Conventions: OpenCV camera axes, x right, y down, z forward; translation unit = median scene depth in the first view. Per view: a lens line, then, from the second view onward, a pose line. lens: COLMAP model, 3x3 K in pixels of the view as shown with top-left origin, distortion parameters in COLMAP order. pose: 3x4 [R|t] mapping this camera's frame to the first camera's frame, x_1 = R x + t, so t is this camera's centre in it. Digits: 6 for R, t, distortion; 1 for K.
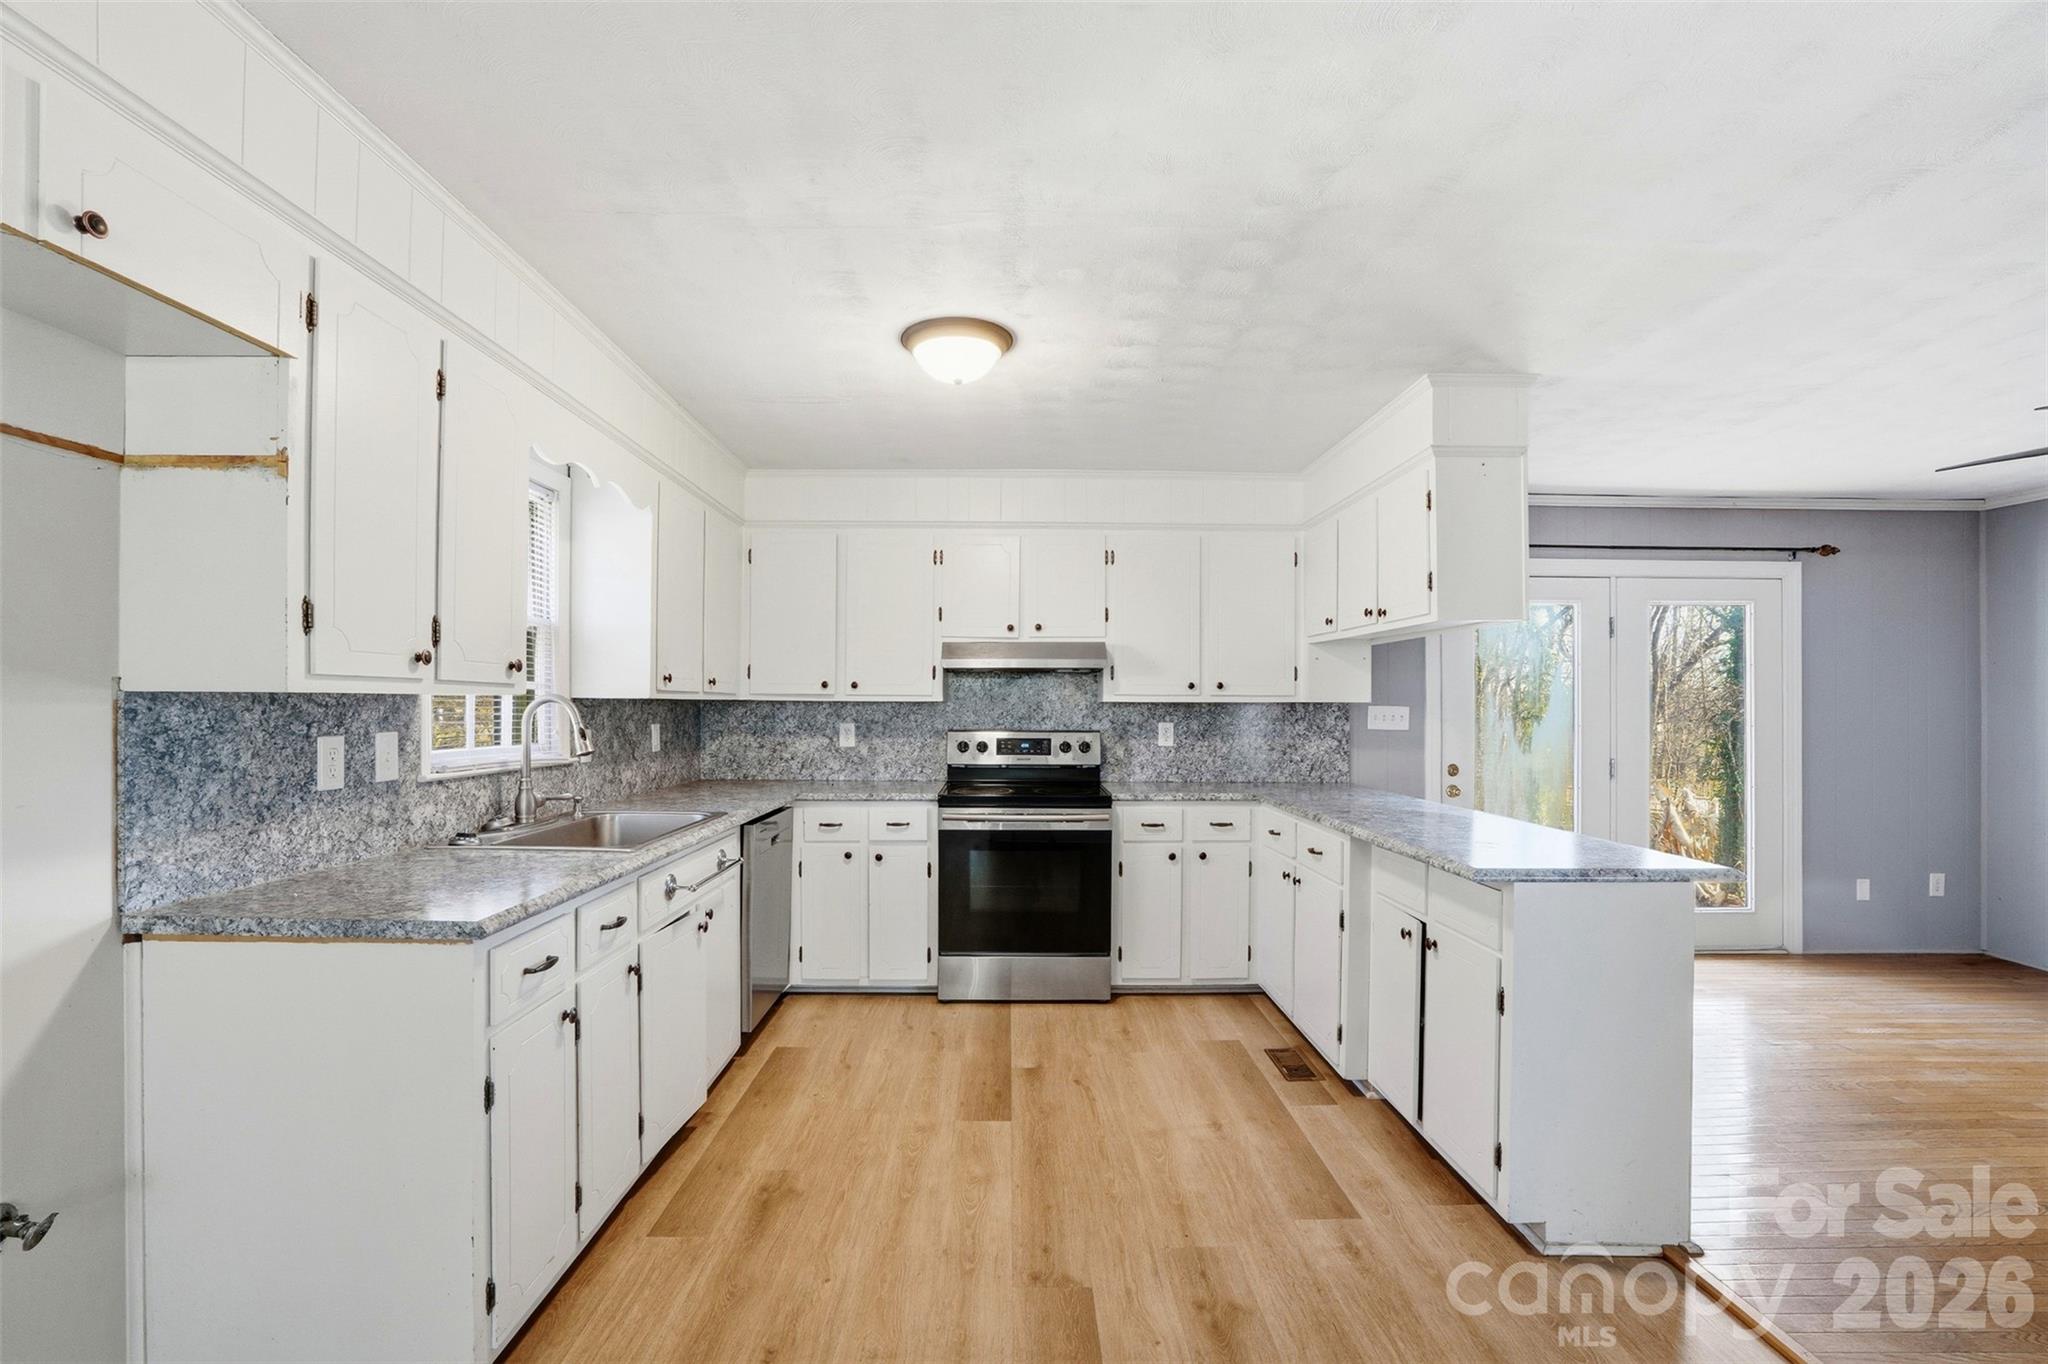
lens RADIAL K [[874.1, 0, 1005.8], [0, 874.1, 709.0], [0, 0, 1]] dist [-0.036443, 0.006337]
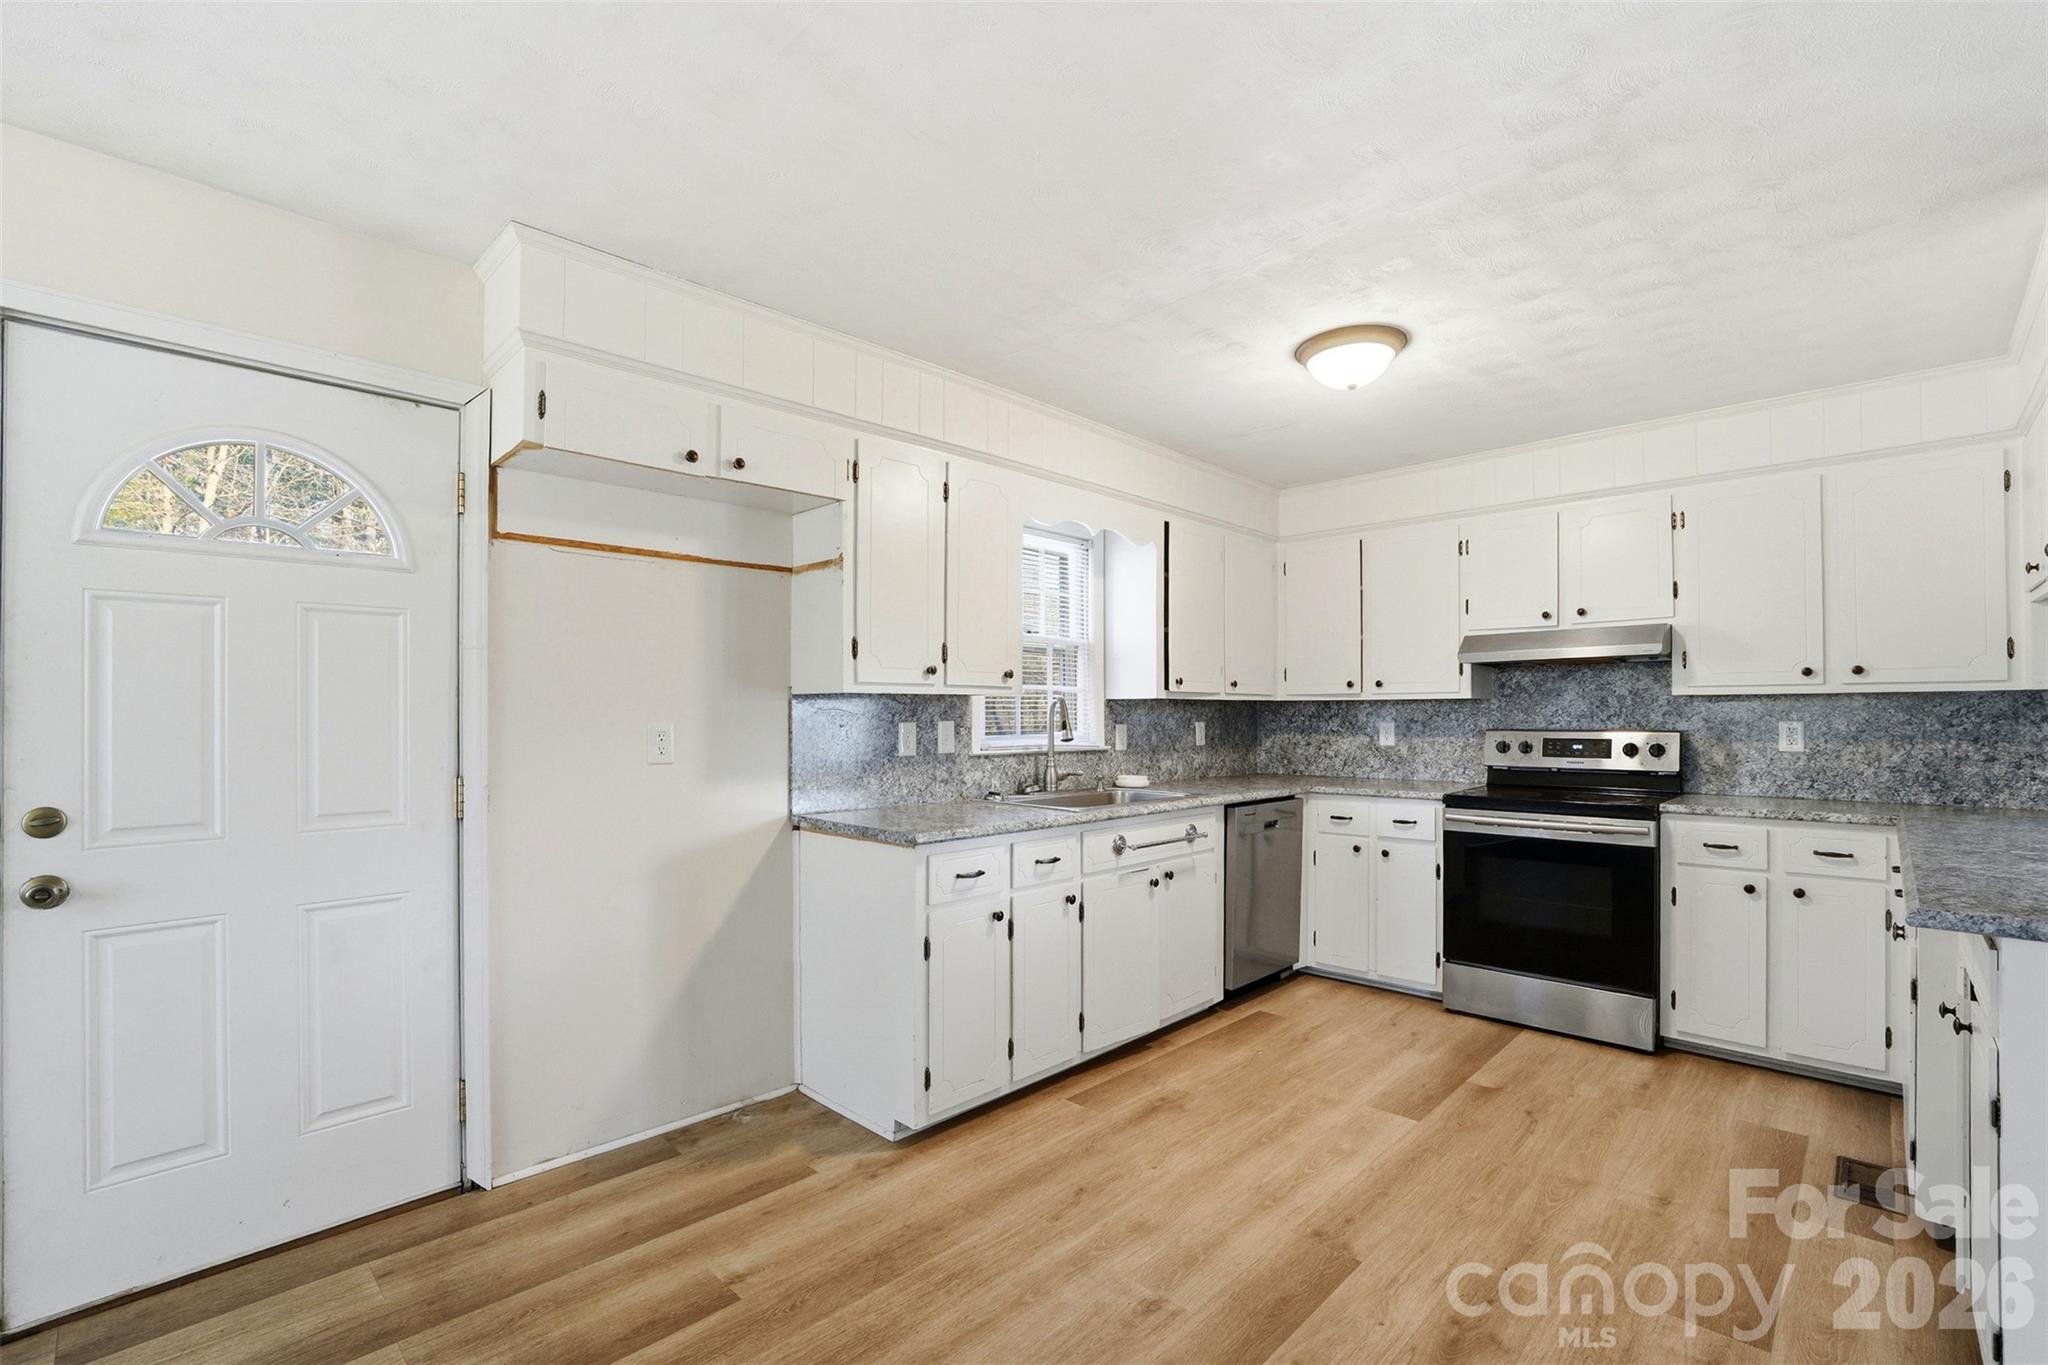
lens RADIAL K [[874.1, 0, 1041.0], [0, 874.1, 707.4], [0, 0, 1]] dist [-0.036443, 0.006337]
pose [[0.721579, -0.012297, -0.692223, 0.267864], [0.003086, 0.999889, -0.014545, 0.014637], [0.692325, 0.008359, 0.721537, -0.000470]]
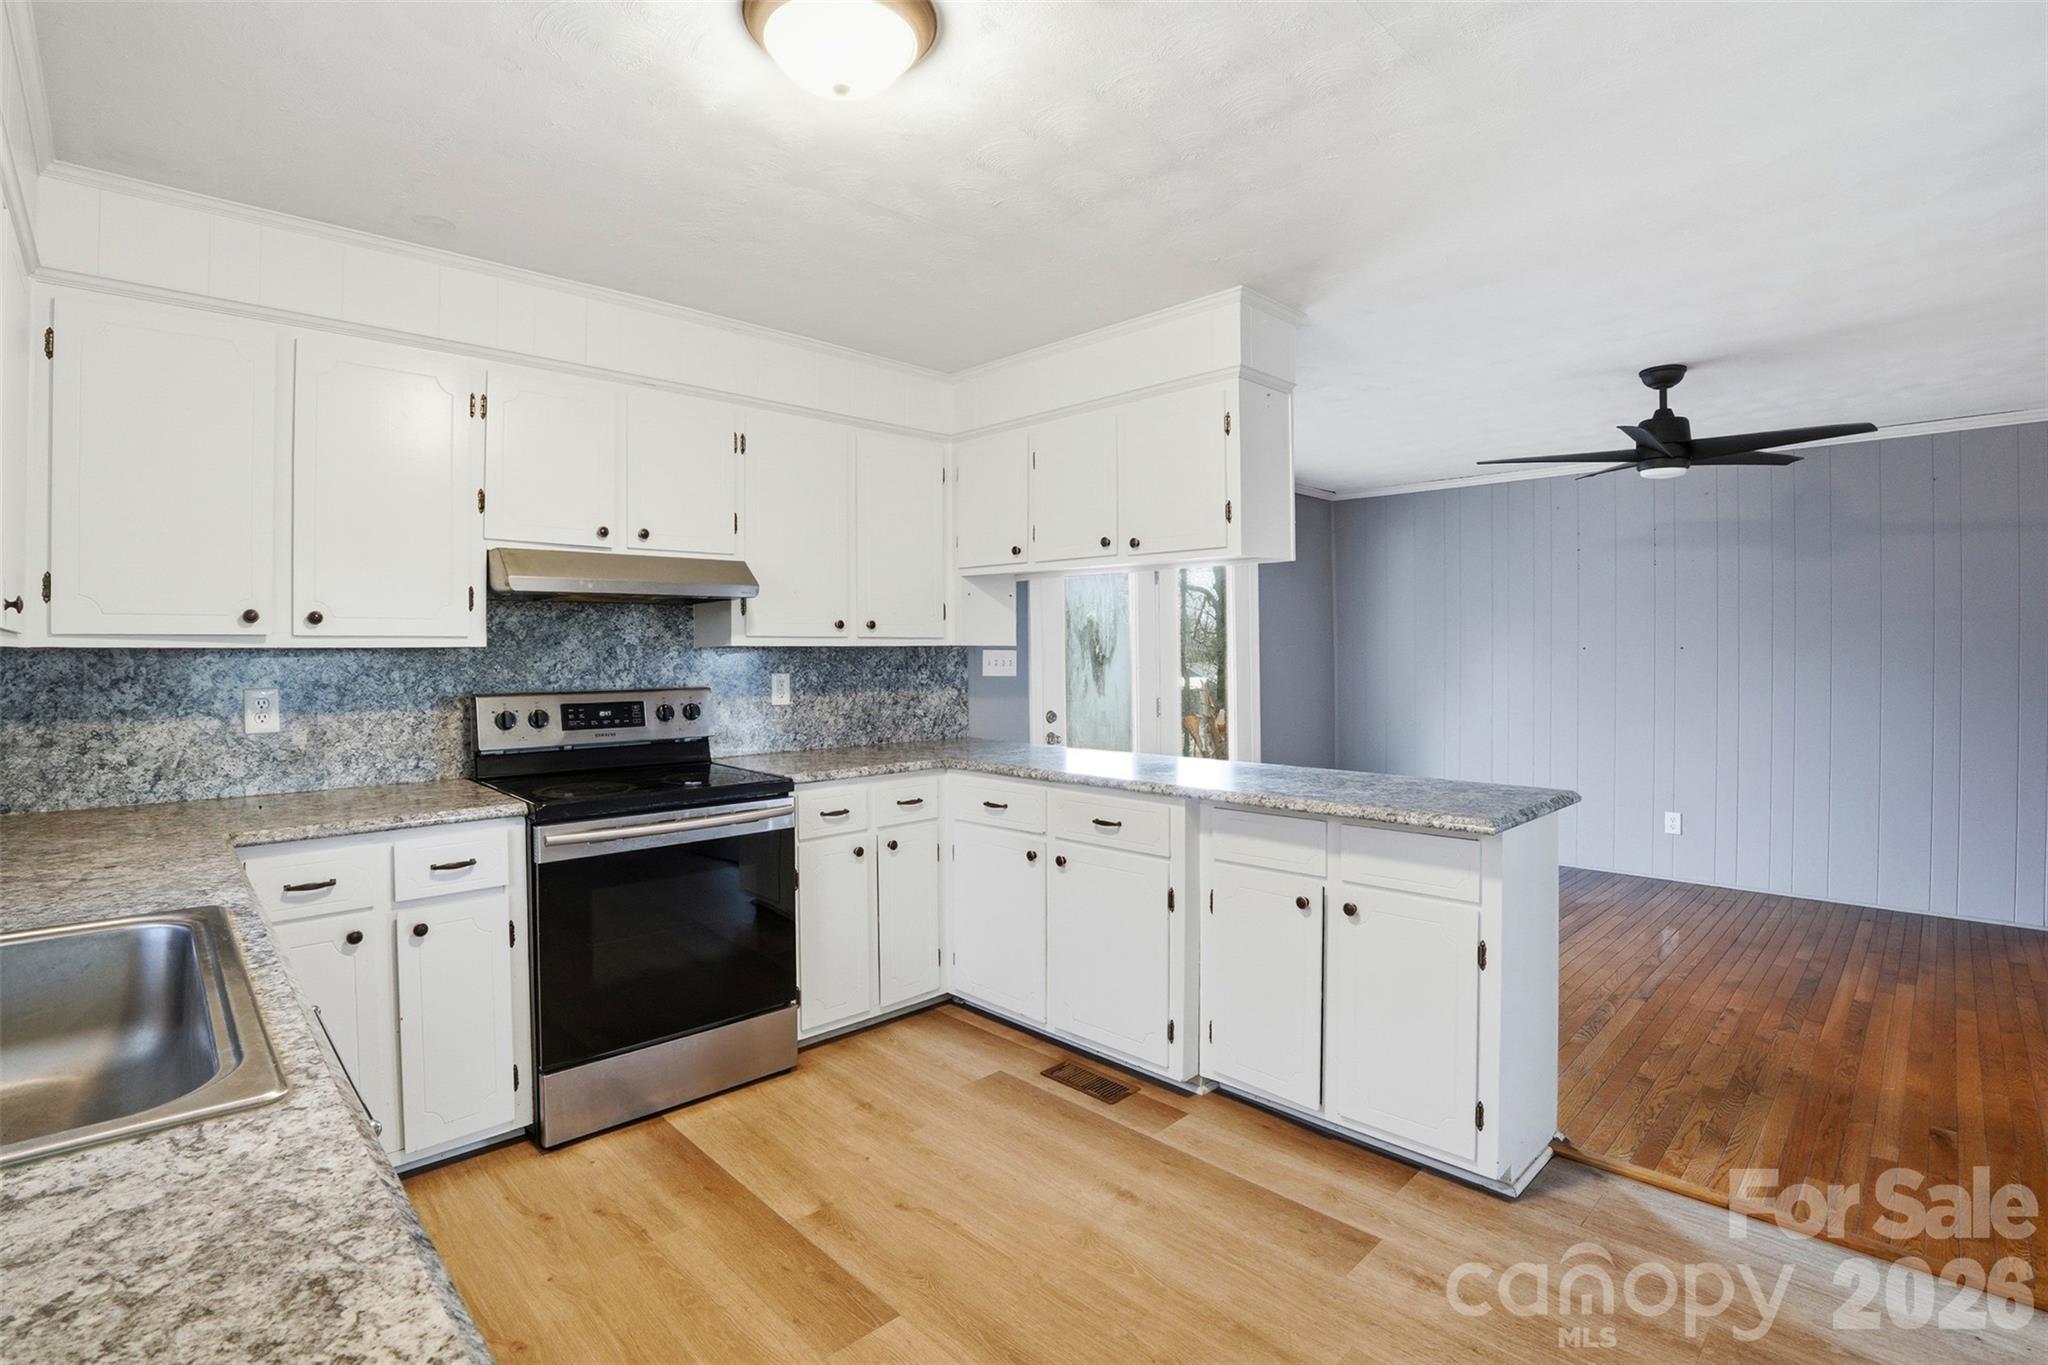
lens RADIAL K [[950.6, 0, 989.2], [0, 950.6, 646.3], [0, 0, 1]] dist [-0.047008, 0.001879]
pose [[0.734972, -0.006002, 0.678071, -0.282846], [0.013787, 0.999886, -0.006094, -0.000807], [-0.677957, 0.013828, 0.734972, 0.326408]]
